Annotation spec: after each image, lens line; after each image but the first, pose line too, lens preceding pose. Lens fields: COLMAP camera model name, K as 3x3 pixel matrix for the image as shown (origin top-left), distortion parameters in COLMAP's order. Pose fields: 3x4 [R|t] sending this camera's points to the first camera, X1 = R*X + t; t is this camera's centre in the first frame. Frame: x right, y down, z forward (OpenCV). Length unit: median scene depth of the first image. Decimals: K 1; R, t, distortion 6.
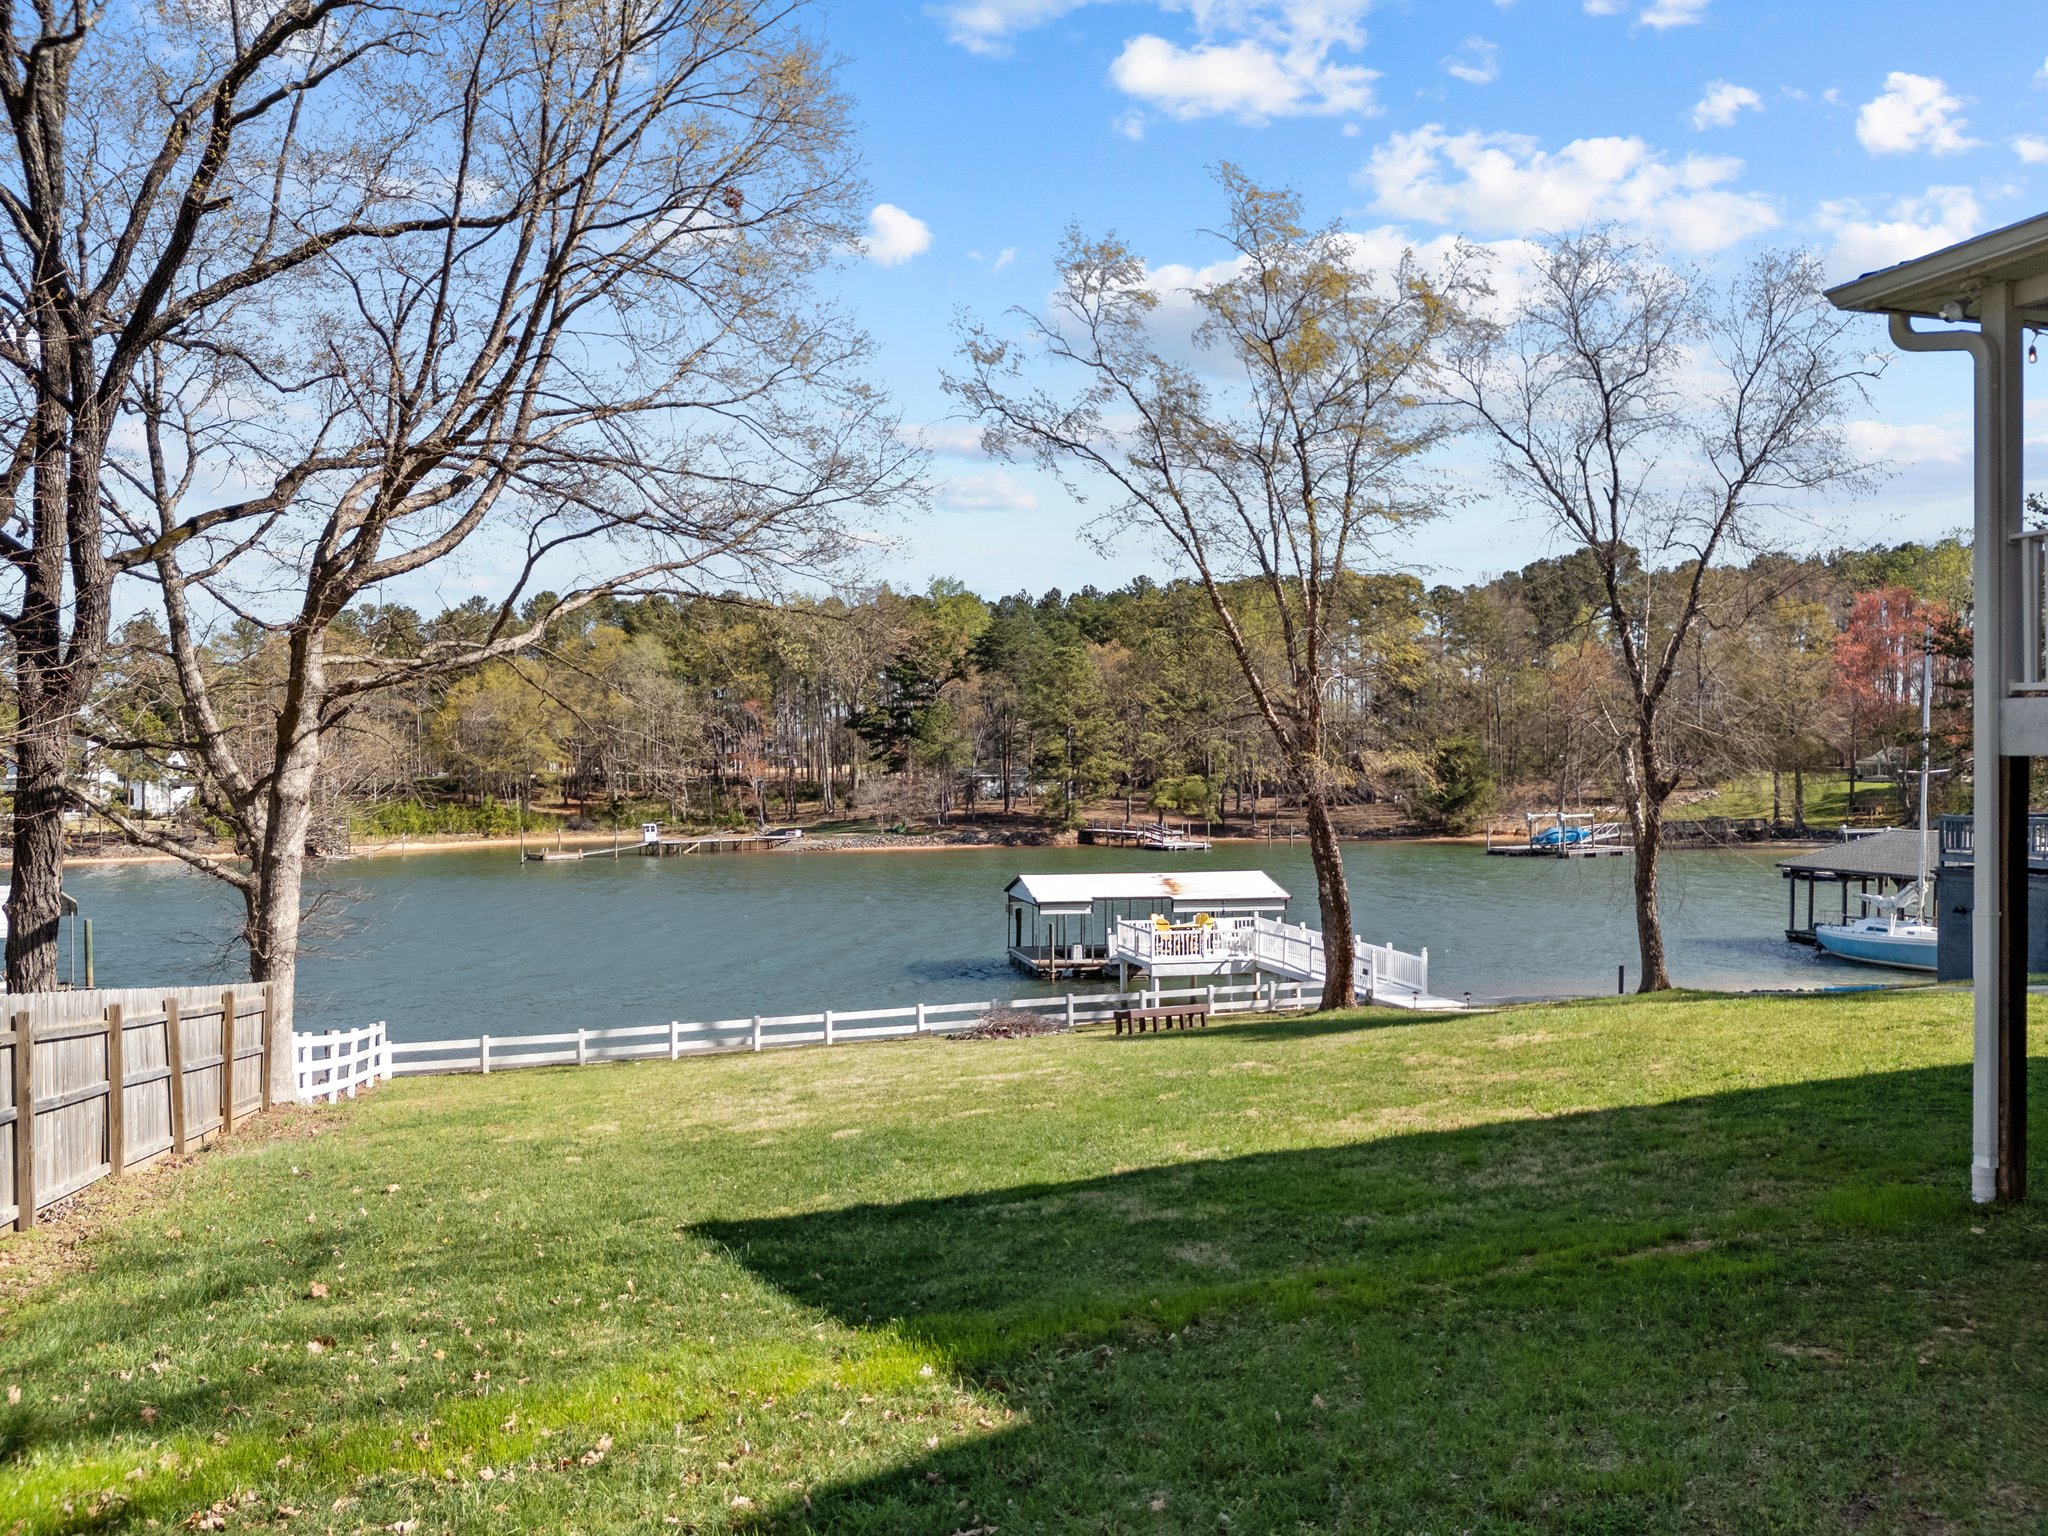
lens RADIAL K [[1462.6, 0, 1034.9], [0, 1462.6, 755.6], [0, 0, 1]] dist [0.086857, -0.114838]
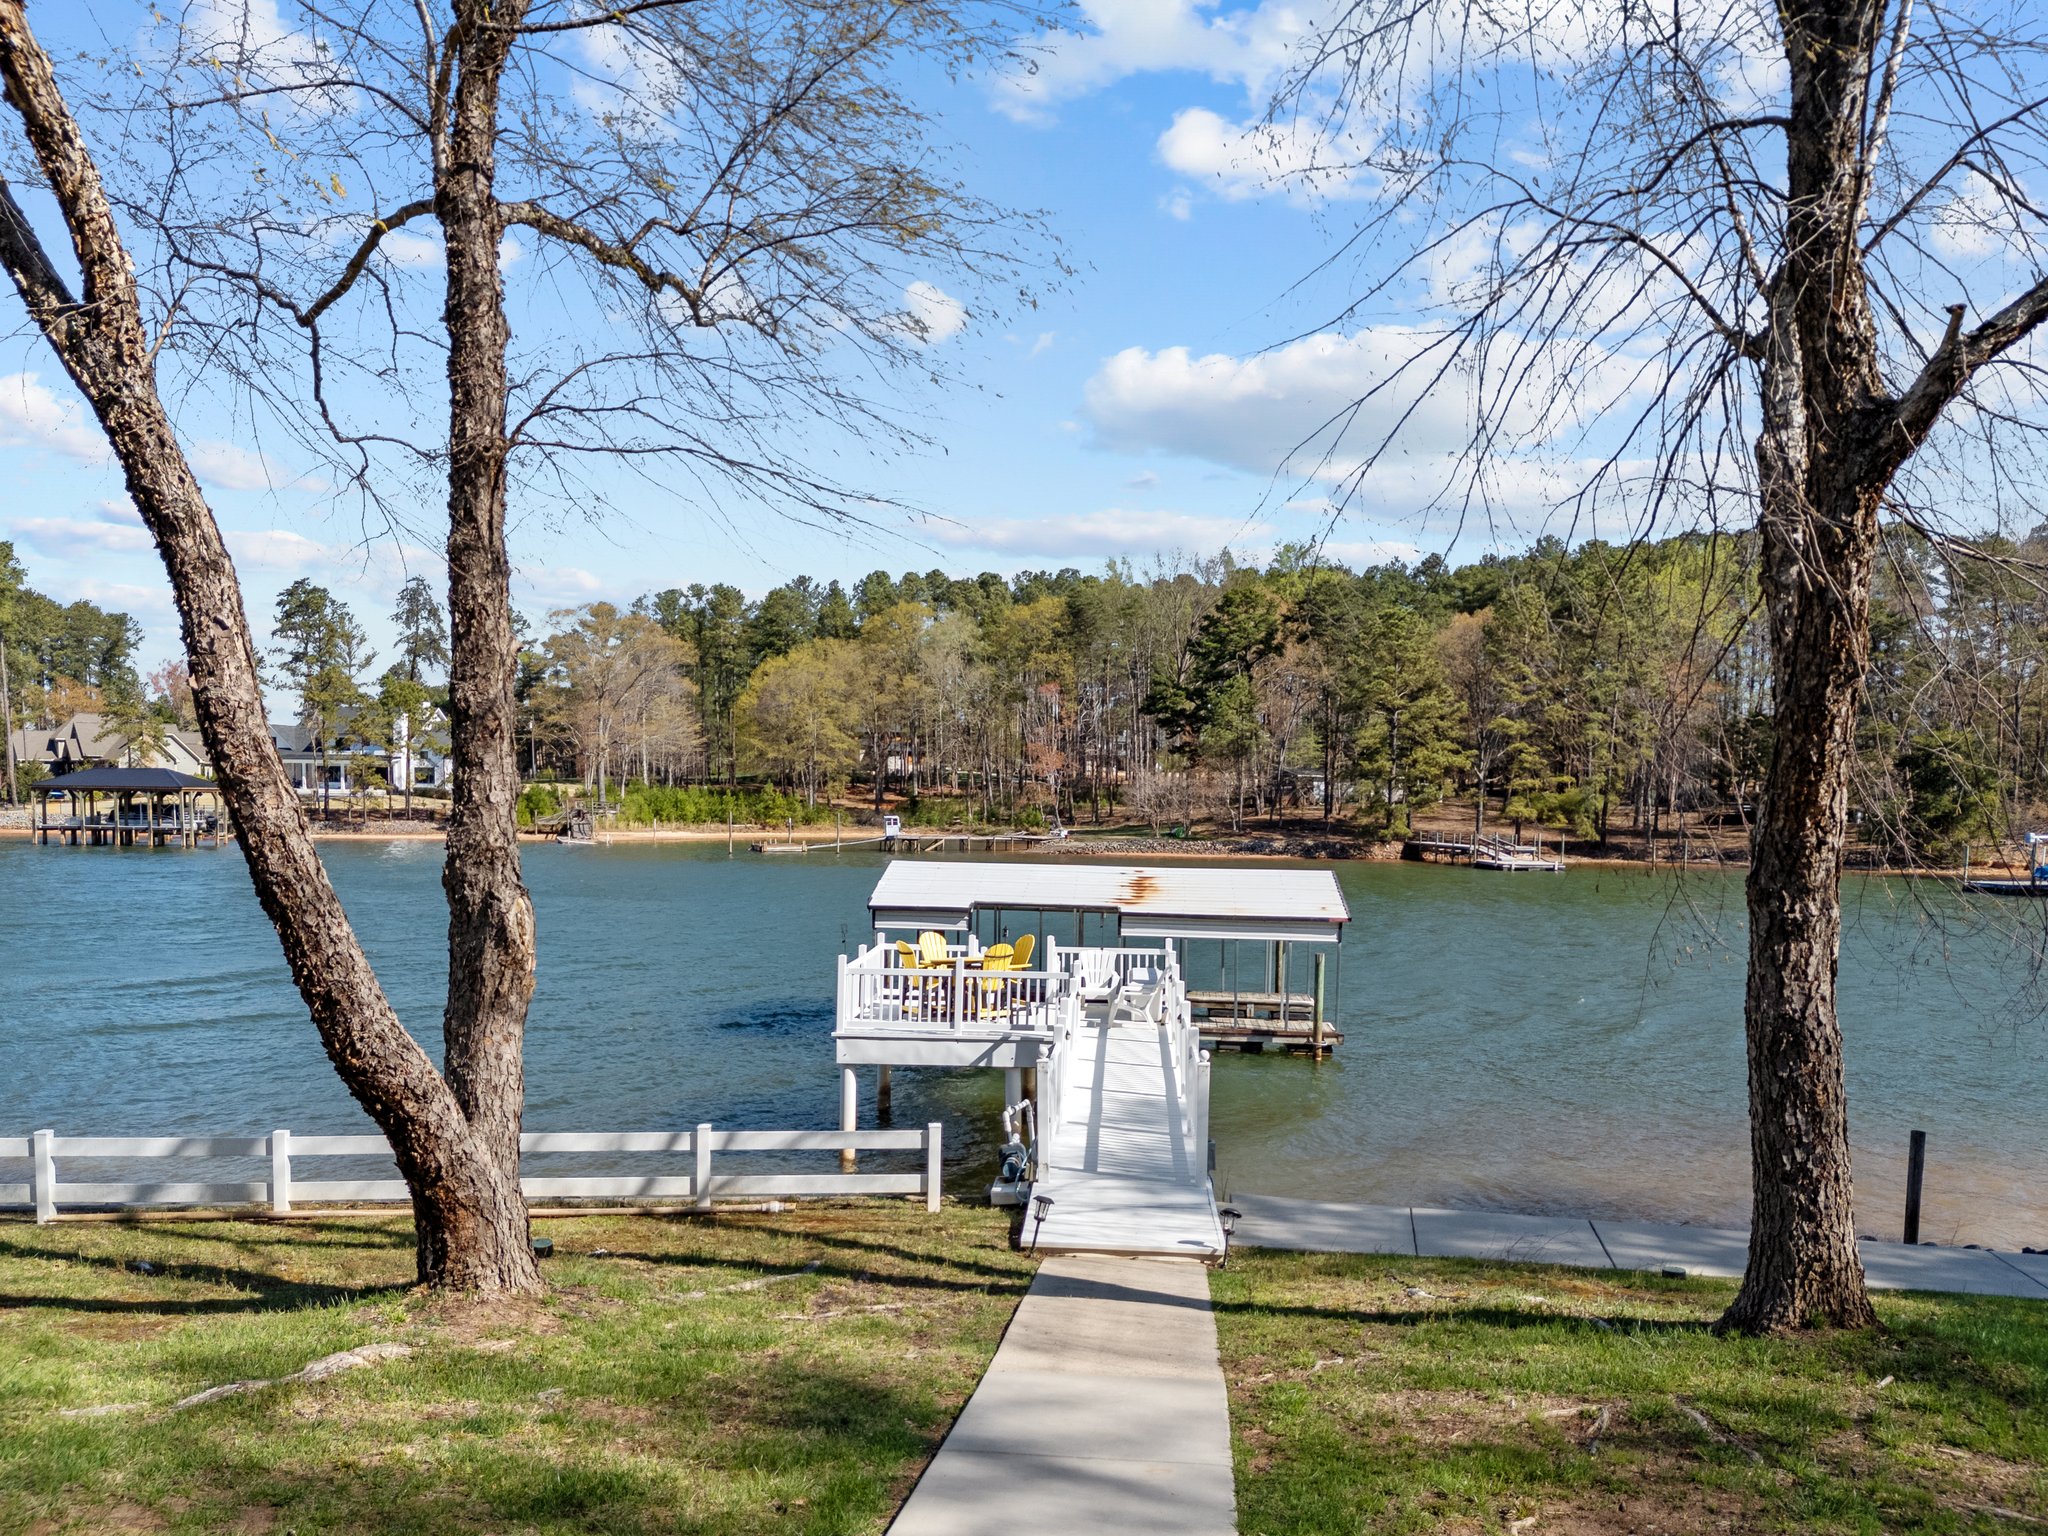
lens RADIAL K [[1542.3, 0, 1034.5], [0, 1542.3, 877.2], [0, 0, 1]] dist [0.046225, 0.000857]
pose [[0.960587, 0.040733, -0.274980, 0.070663], [-0.021811, 0.997200, 0.071524, 0.014713], [0.277123, -0.062707, 0.958786, 0.145090]]
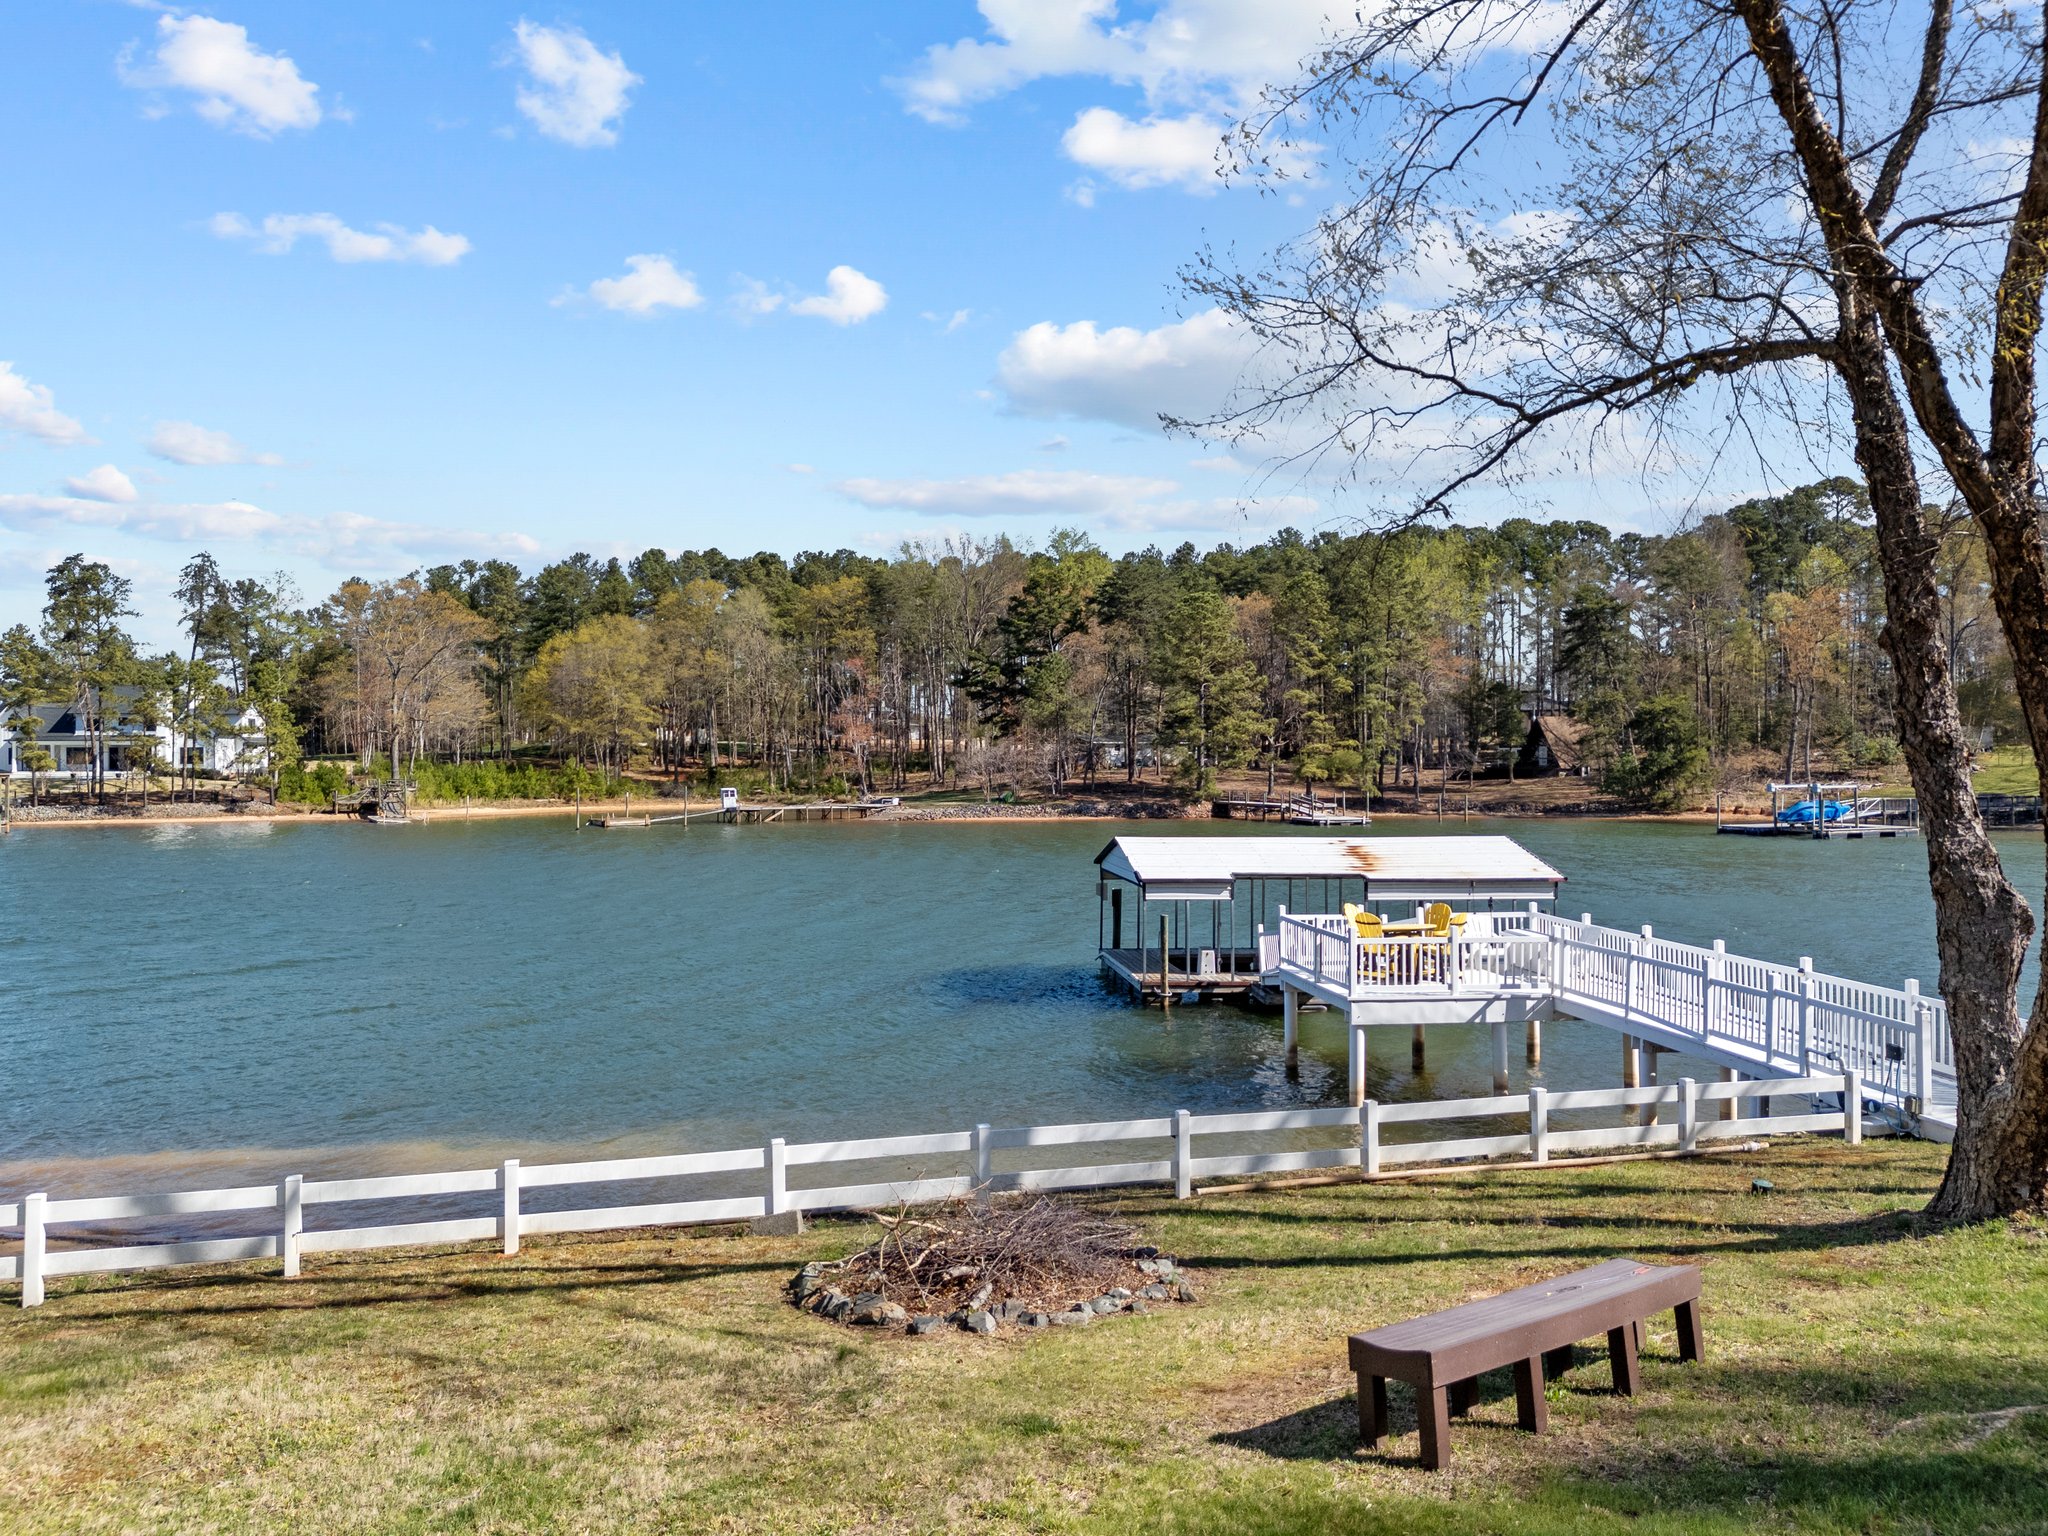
lens RADIAL K [[1462.6, 0, 1034.9], [0, 1462.6, 755.6], [0, 0, 1]] dist [0.086857, -0.114838]
pose [[0.995800, 0.008300, -0.091183, 0.003995], [-0.007134, 0.999889, 0.013105, 0.012982], [0.091281, -0.012400, 0.995748, 0.123663]]
